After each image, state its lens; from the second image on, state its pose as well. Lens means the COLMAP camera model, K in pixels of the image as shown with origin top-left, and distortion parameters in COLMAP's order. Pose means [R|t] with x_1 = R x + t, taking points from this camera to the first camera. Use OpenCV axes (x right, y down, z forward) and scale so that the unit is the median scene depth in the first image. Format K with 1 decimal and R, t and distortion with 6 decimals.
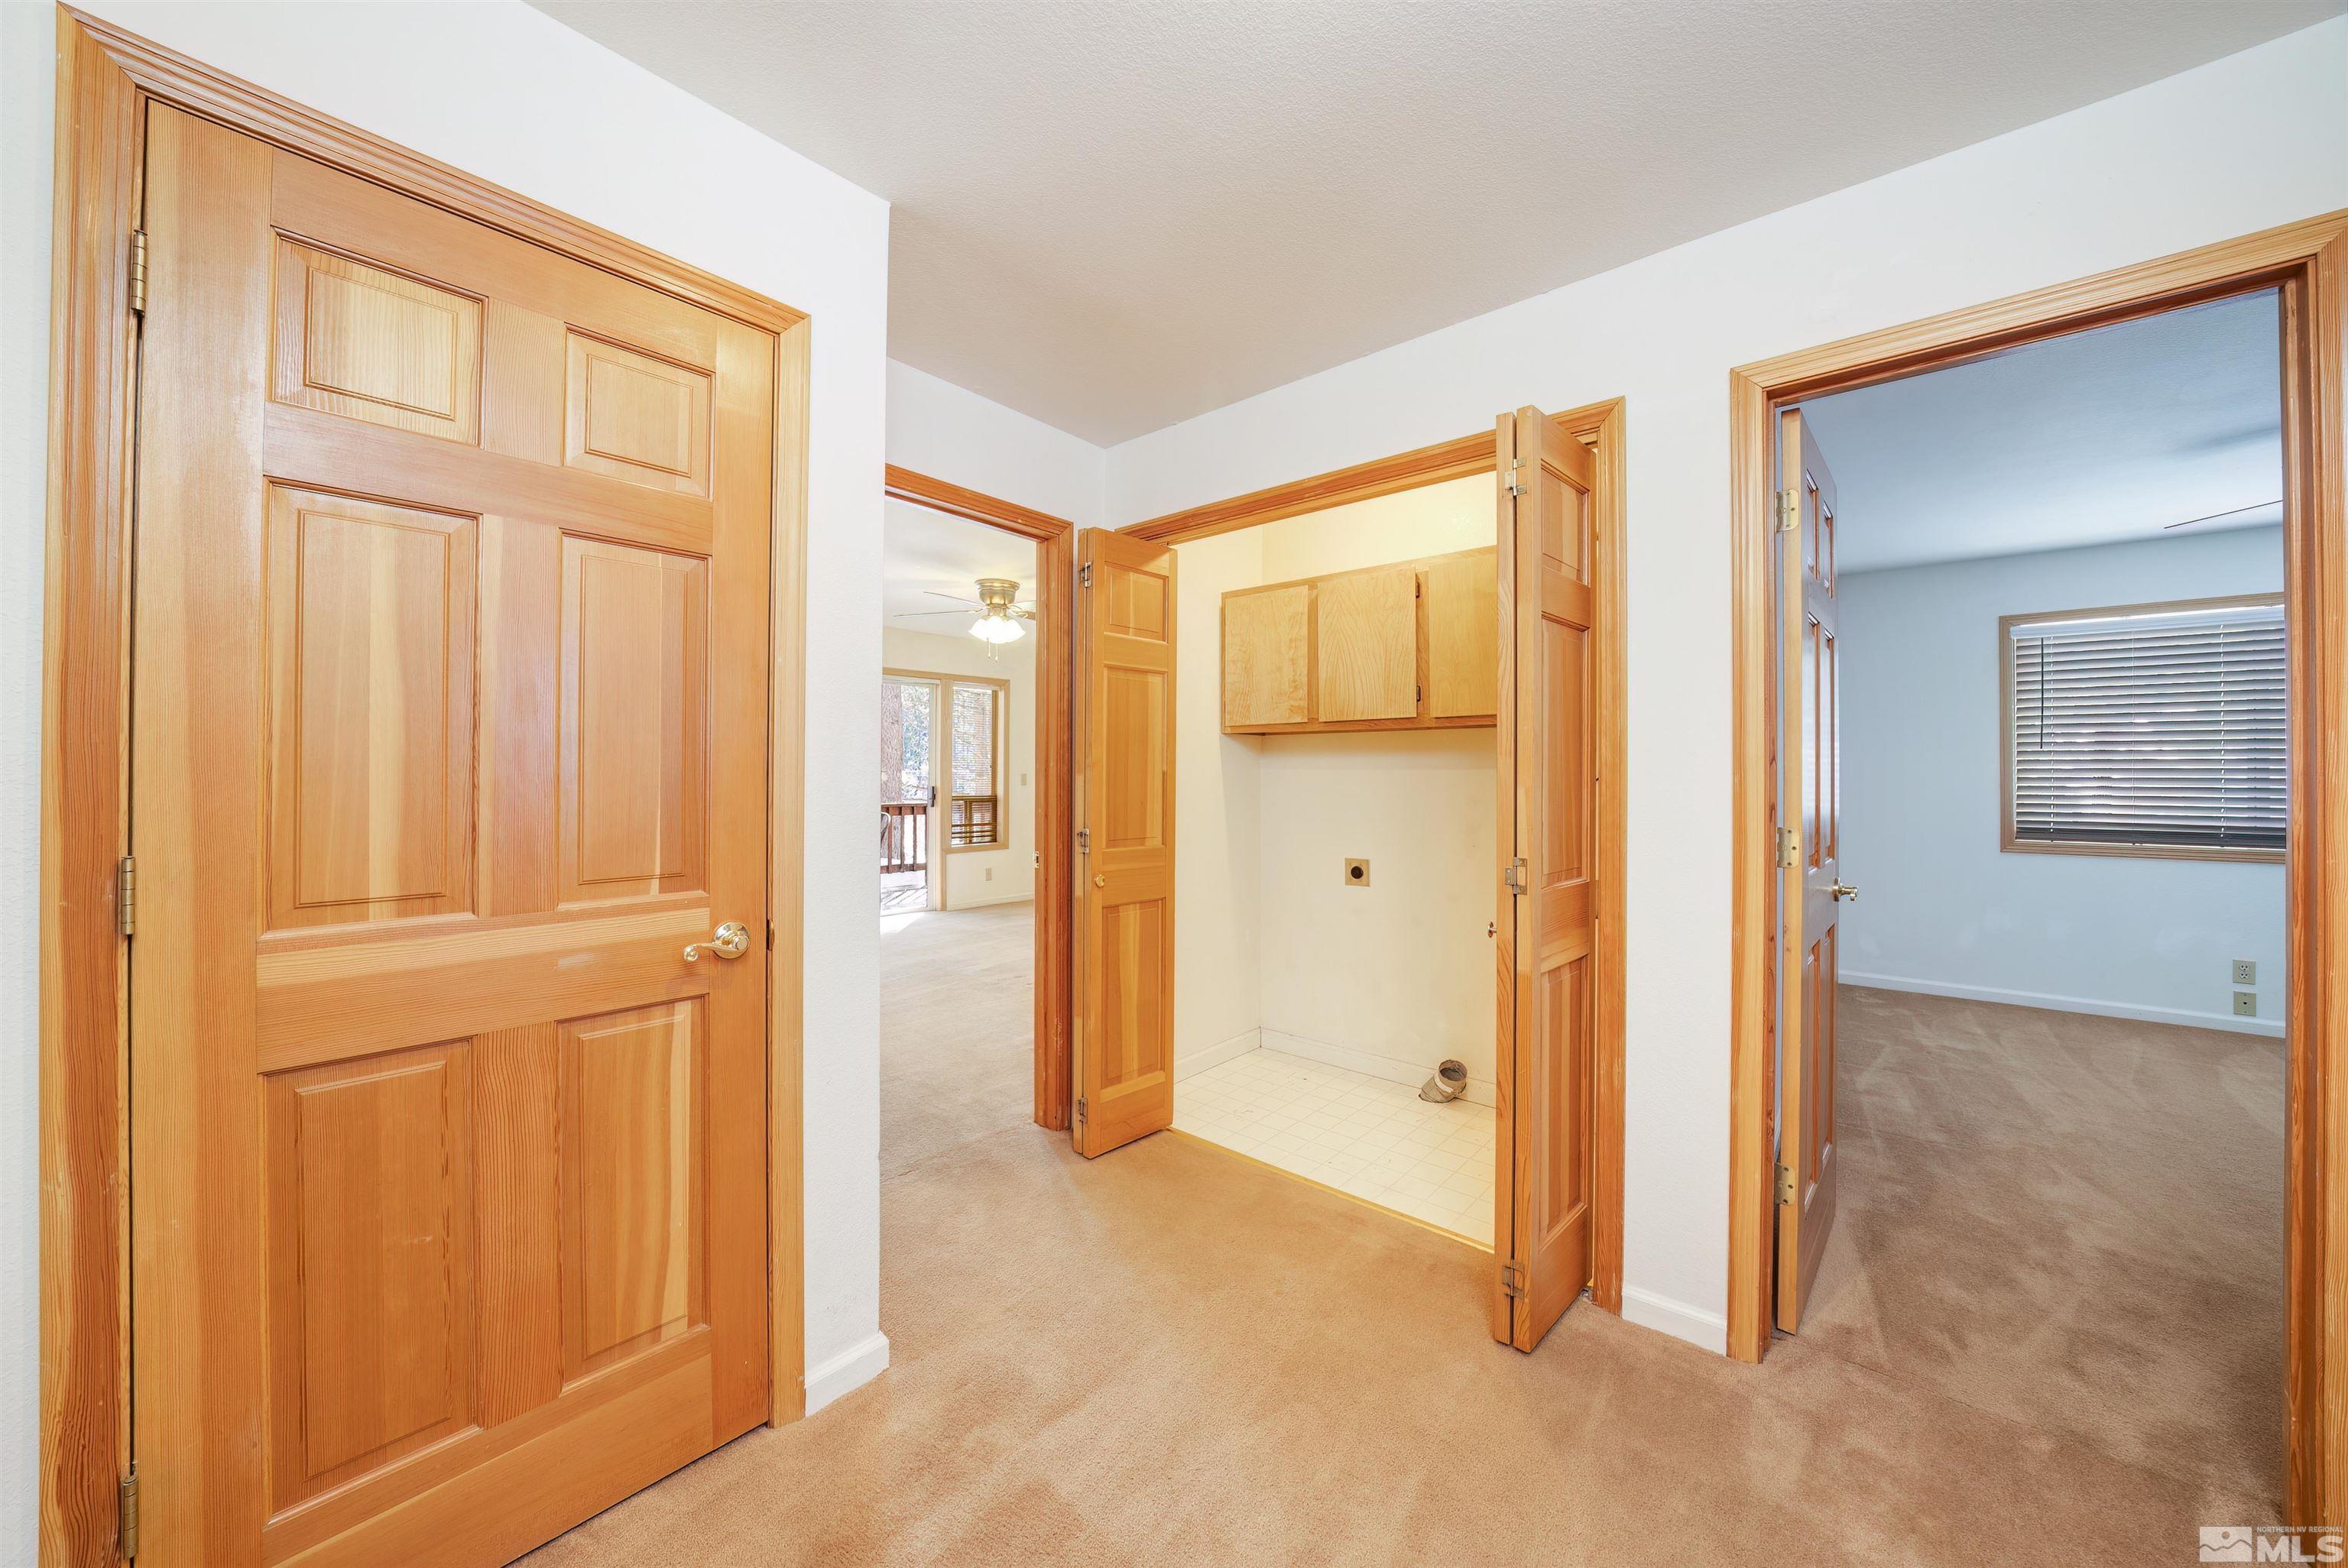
lens RADIAL K [[827.5, 0, 1175.2], [0, 827.5, 778.2], [0, 0, 1]] dist [-0.024131, 0.001338]
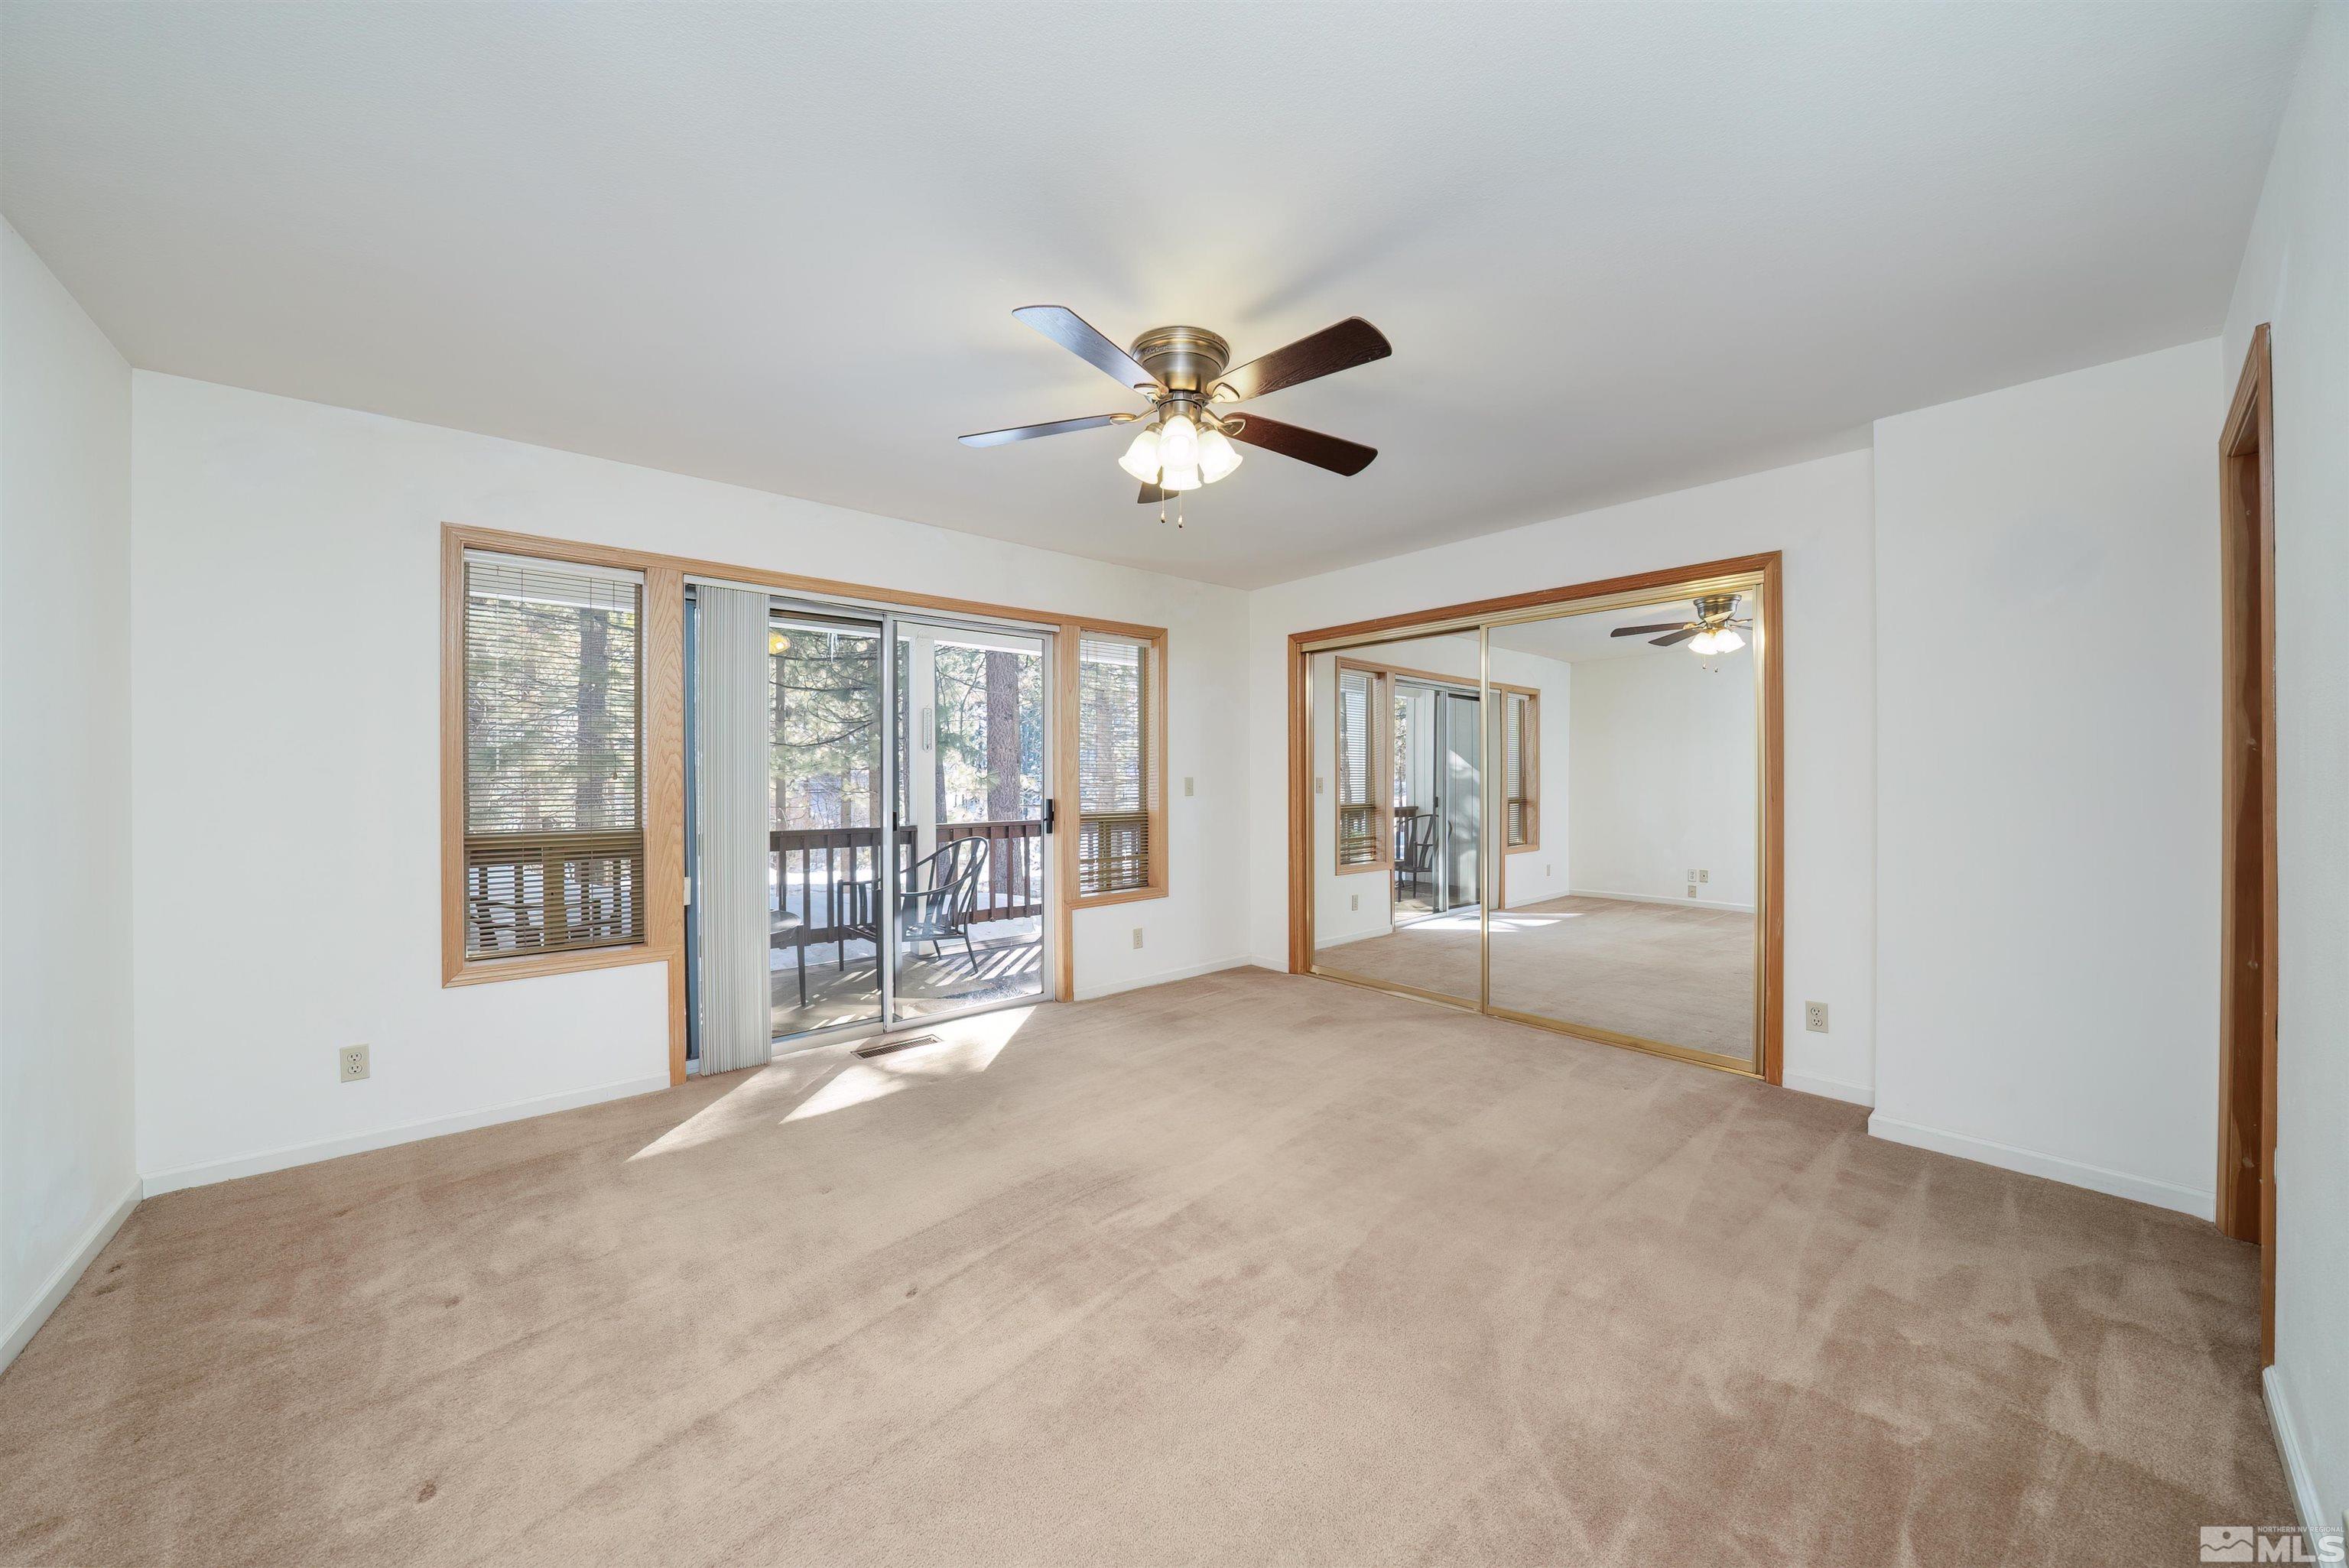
lens RADIAL K [[827.8, 0, 1175.7], [0, 827.8, 778.2], [0, 0, 1]] dist [-0.024131, 0.001338]
pose [[0.989923, -0.010007, -0.141250, -0.106435], [0.009704, 0.999949, -0.002831, -0.003070], [0.141271, 0.001431, 0.989970, 0.379014]]
